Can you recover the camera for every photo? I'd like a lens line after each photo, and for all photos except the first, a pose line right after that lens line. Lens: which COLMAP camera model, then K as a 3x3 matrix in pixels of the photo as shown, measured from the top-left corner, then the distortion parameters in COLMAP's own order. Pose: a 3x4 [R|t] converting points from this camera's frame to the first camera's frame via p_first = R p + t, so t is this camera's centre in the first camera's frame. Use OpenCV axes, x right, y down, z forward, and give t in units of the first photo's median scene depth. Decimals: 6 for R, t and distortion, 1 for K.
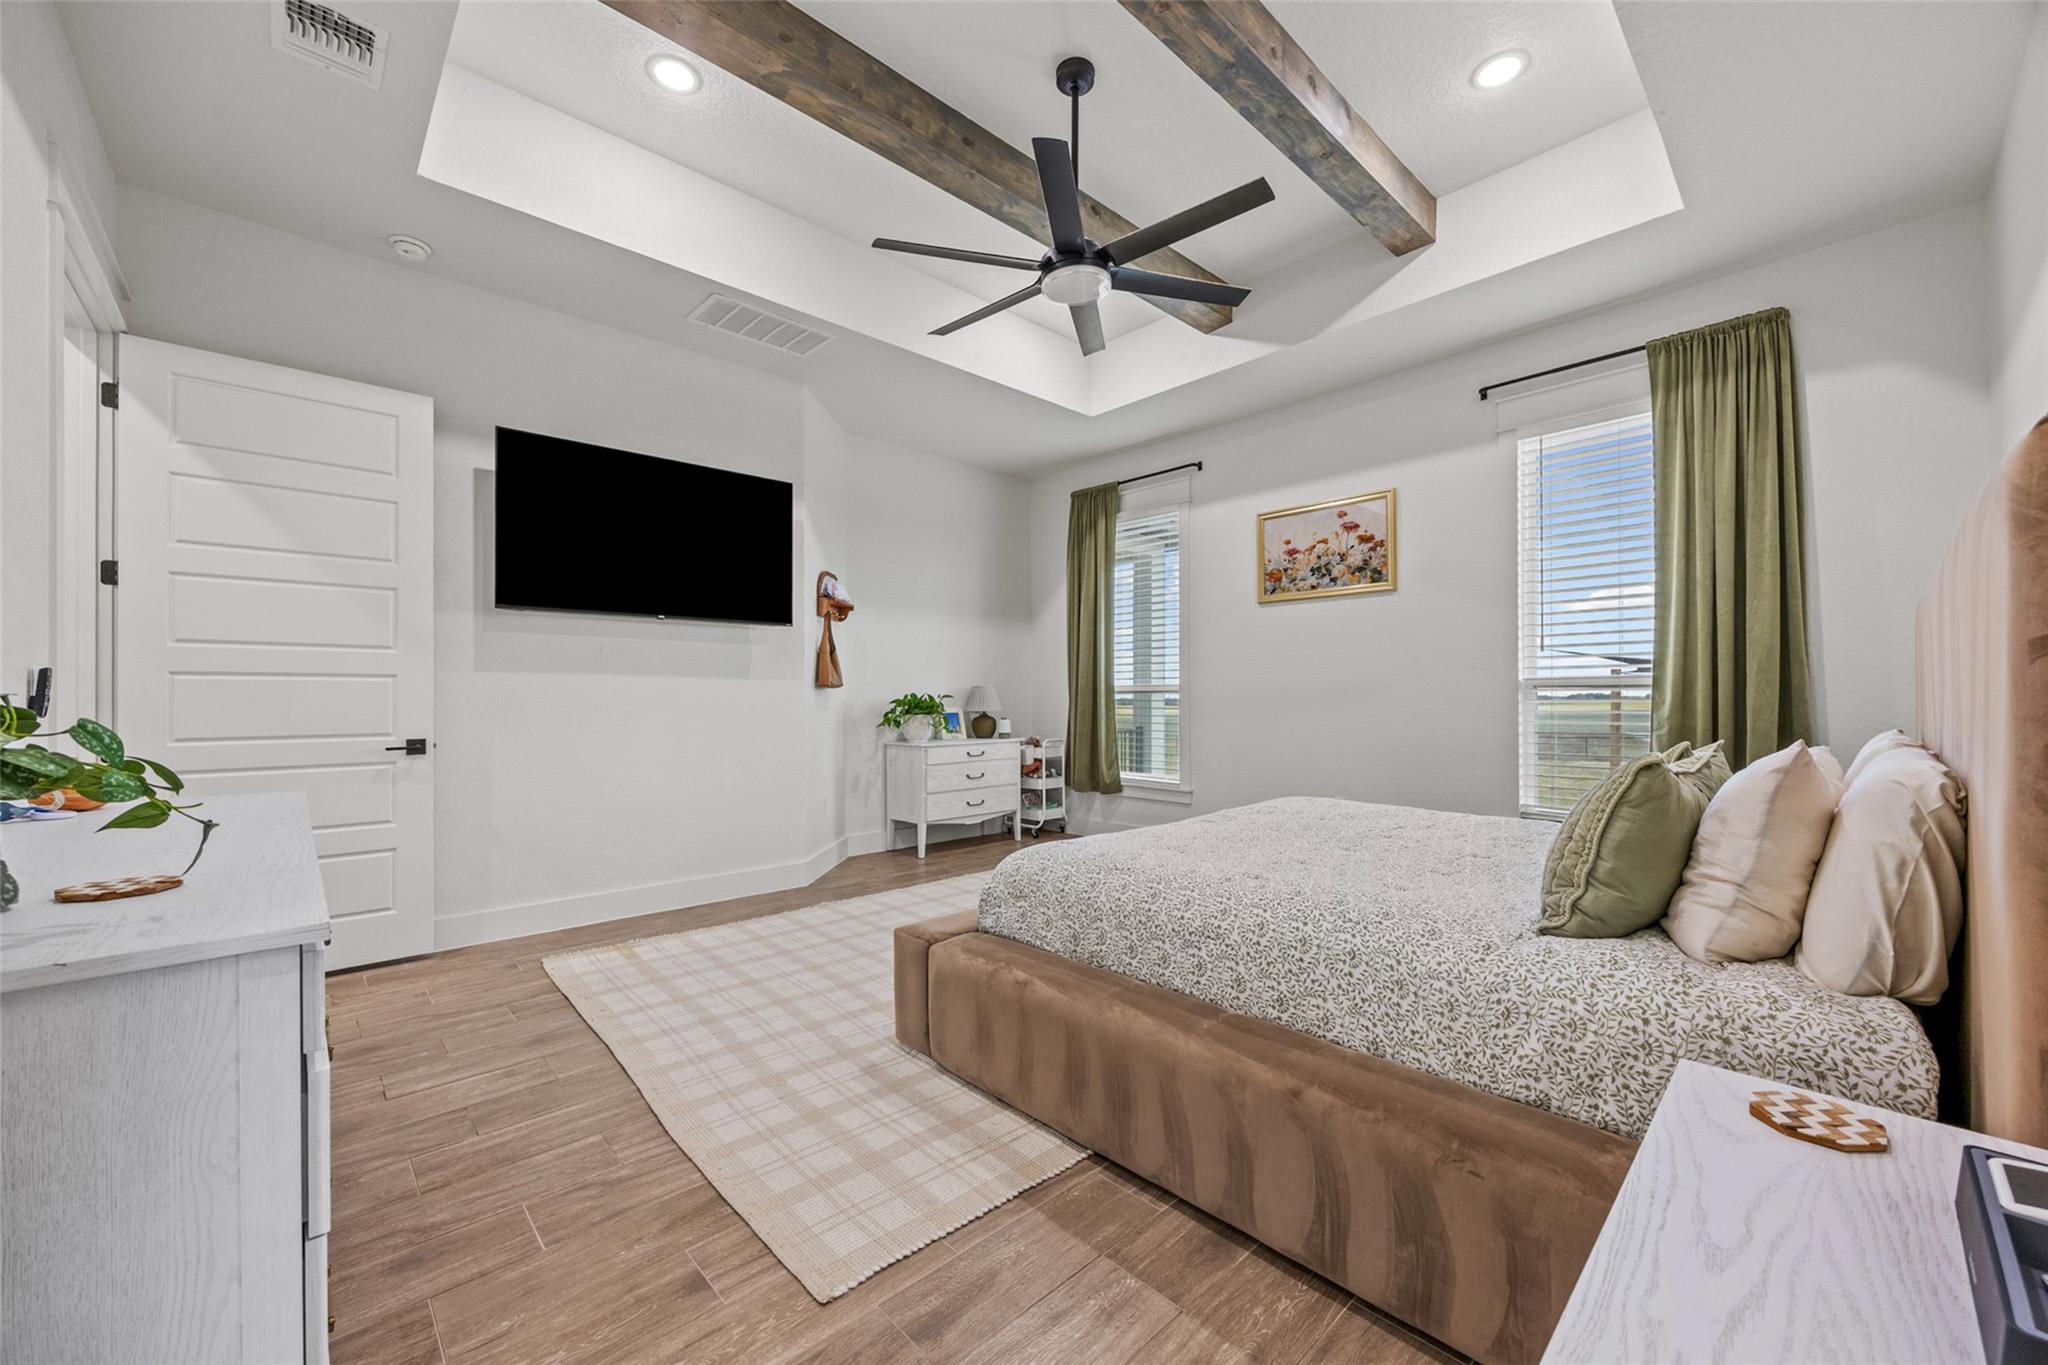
lens RADIAL K [[785.9, 0, 1020.1], [0, 785.9, 693.1], [0, 0, 1]] dist [-0.002677, -0.000130]
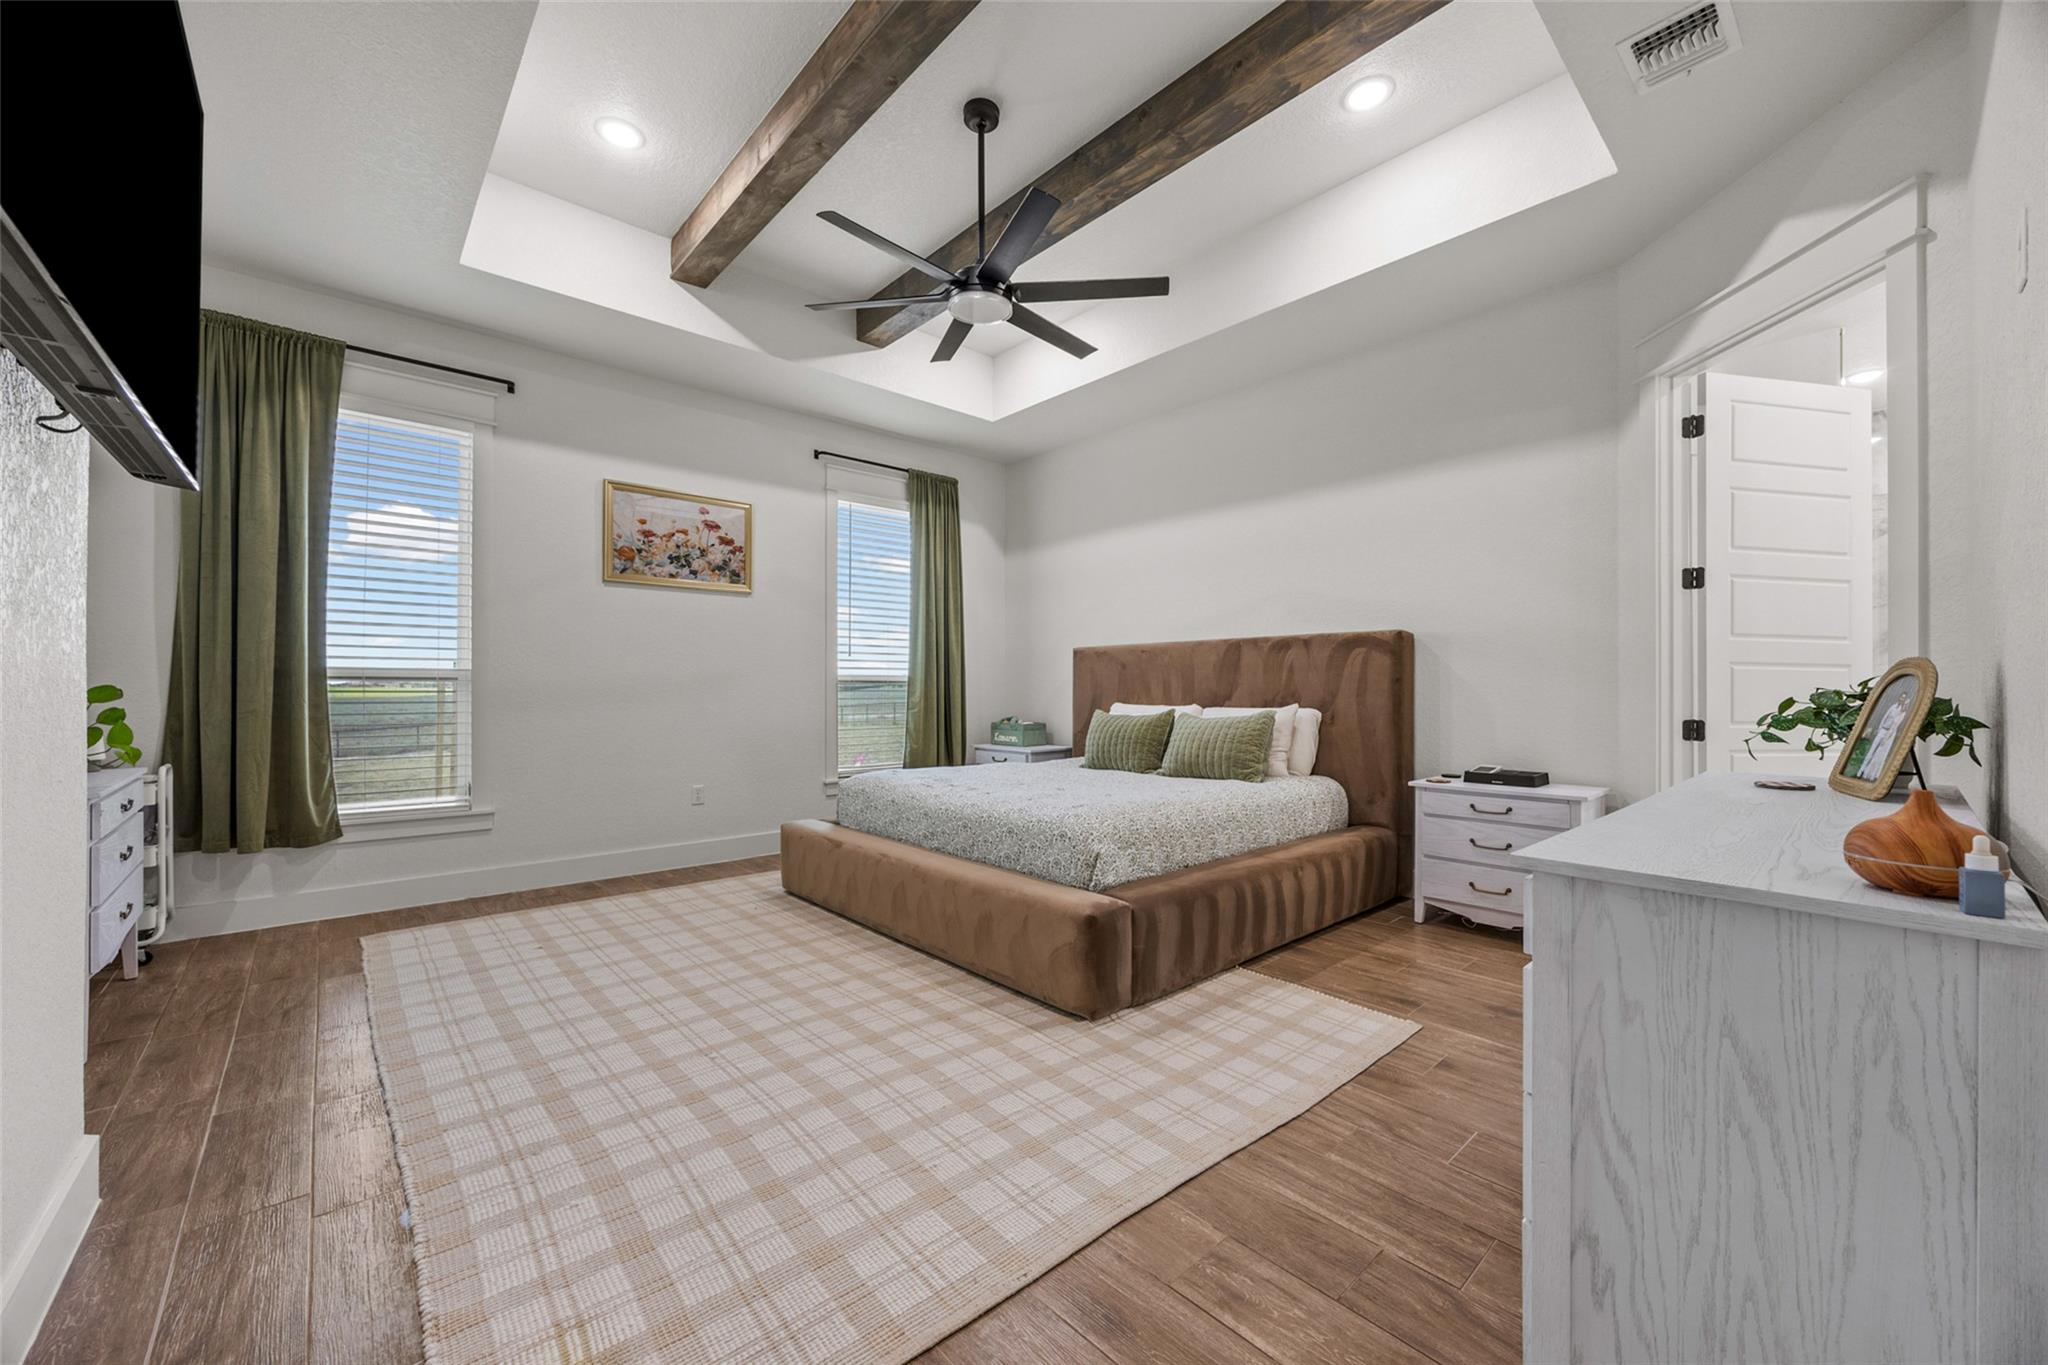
lens RADIAL K [[785.9, 0, 1019.1], [0, 785.9, 687.2], [0, 0, 1]] dist [-0.002677, -0.000130]
pose [[0.024243, 0.006211, 0.999687, -0.846305], [-0.008547, 0.999945, -0.006005, 0.009467], [-0.999670, -0.008398, 0.024295, 0.770389]]
